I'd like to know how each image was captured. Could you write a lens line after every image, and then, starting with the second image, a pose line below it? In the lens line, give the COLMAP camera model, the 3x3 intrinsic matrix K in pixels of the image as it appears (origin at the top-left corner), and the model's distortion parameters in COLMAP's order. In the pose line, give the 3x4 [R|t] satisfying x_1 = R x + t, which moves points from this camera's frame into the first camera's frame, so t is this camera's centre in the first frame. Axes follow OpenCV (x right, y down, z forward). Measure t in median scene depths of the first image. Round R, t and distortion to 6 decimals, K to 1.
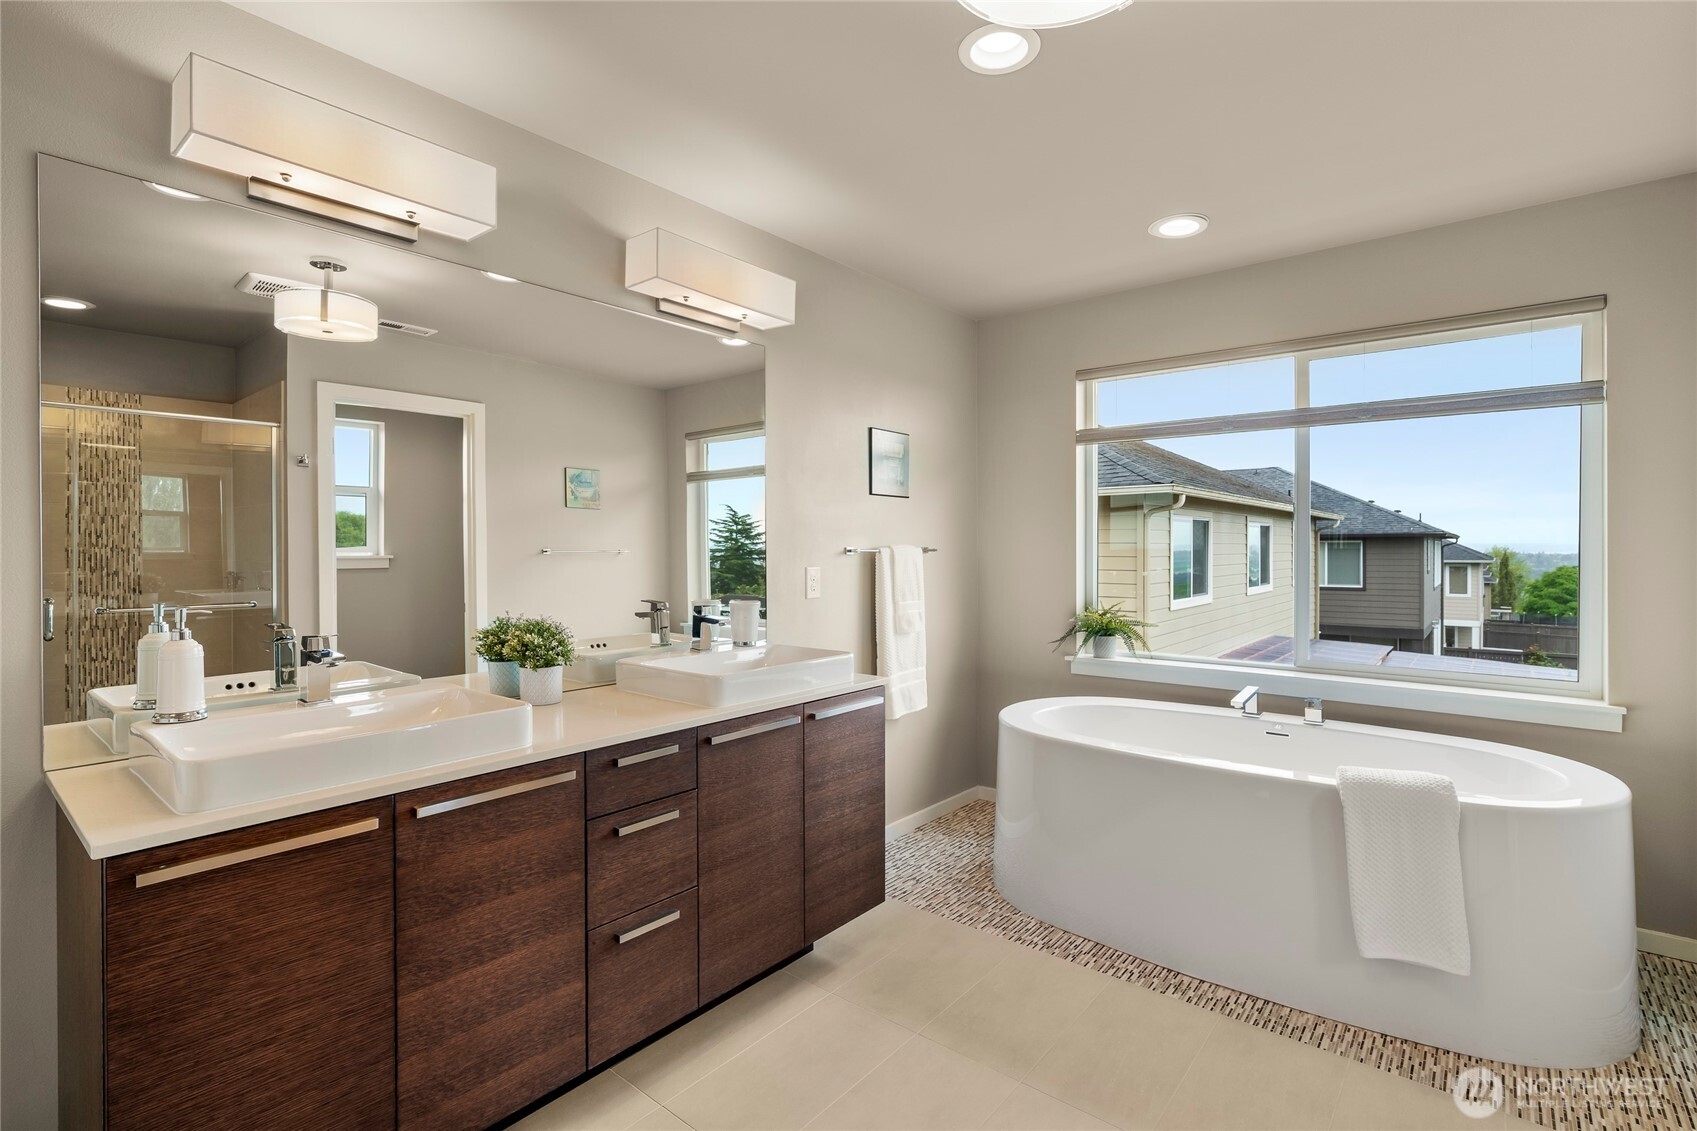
lens RADIAL K [[783.4, 0, 850.4], [0, 783.4, 563.6], [0, 0, 1]] dist [-0.018578, 0.001776]
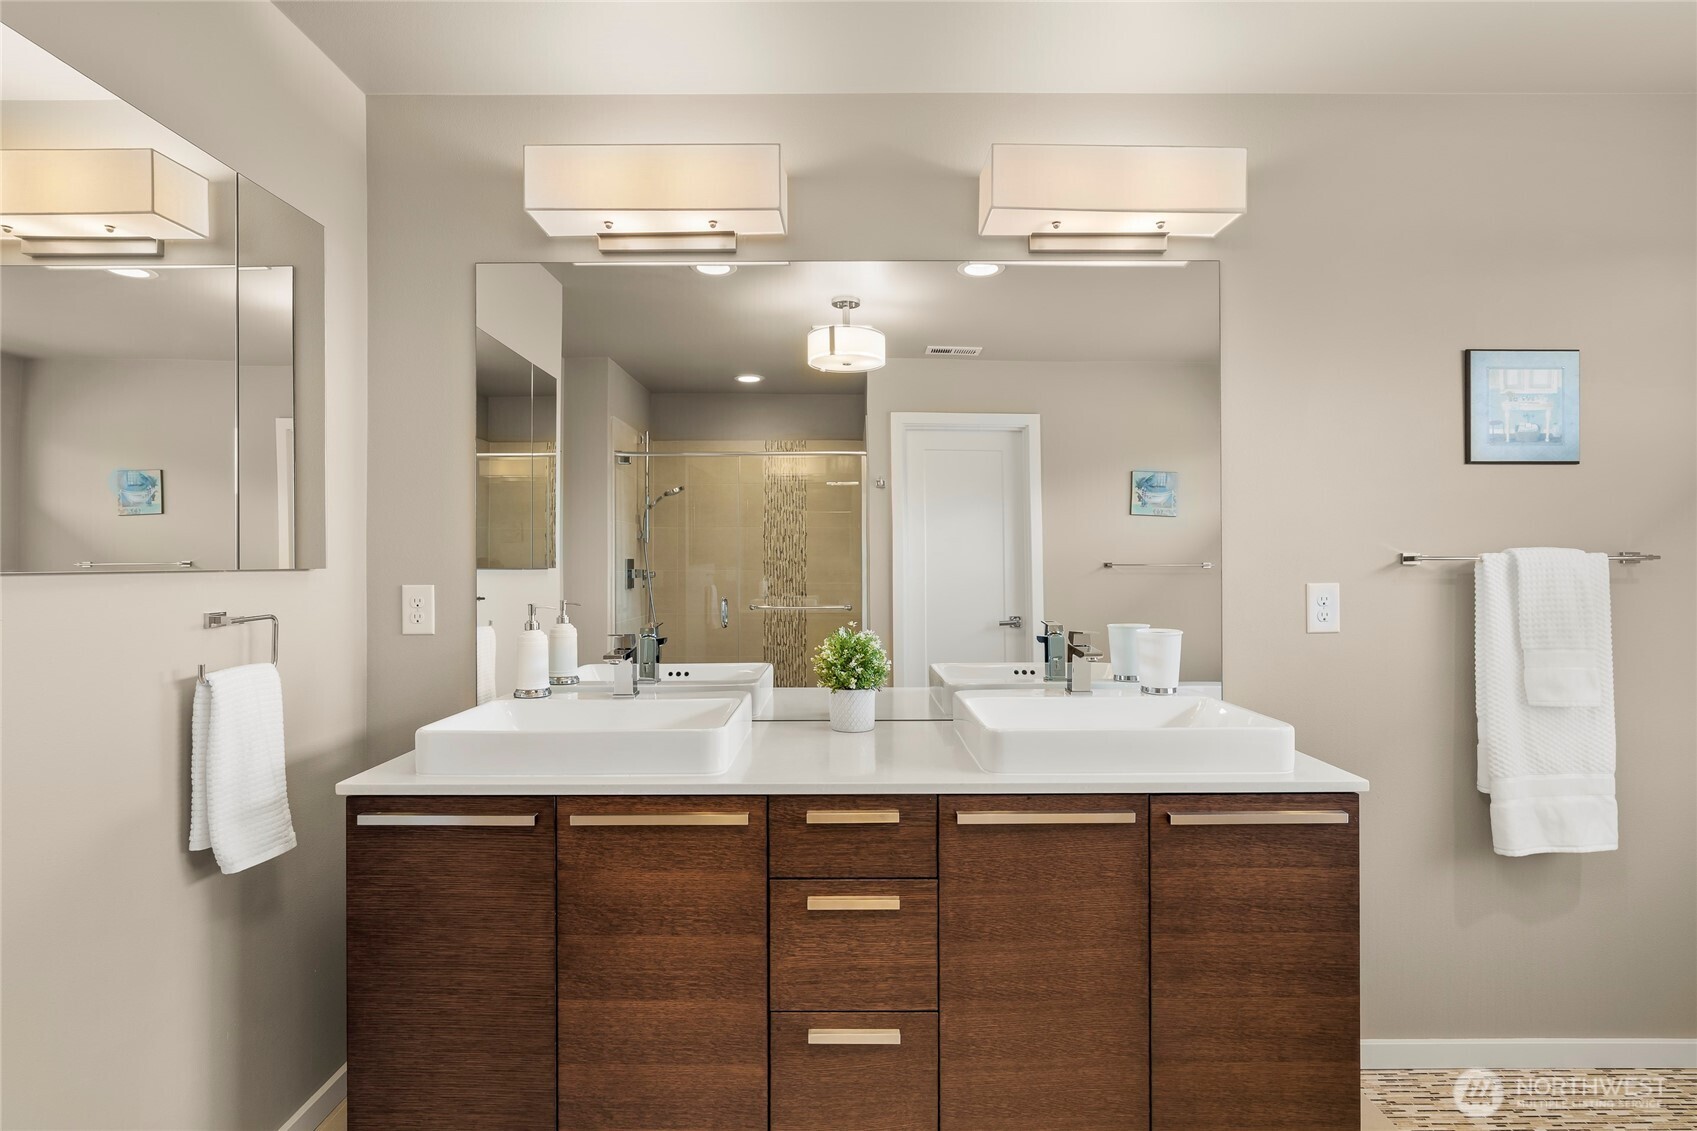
lens RADIAL K [[849.3, 0, 846.0], [0, 849.3, 557.8], [0, 0, 1]] dist [-0.015498, -0.000973]
pose [[0.638101, -0.004976, -0.769936, 0.426013], [-0.013353, 0.999757, -0.017528, -0.000541], [0.769837, 0.021465, 0.637880, 0.482805]]
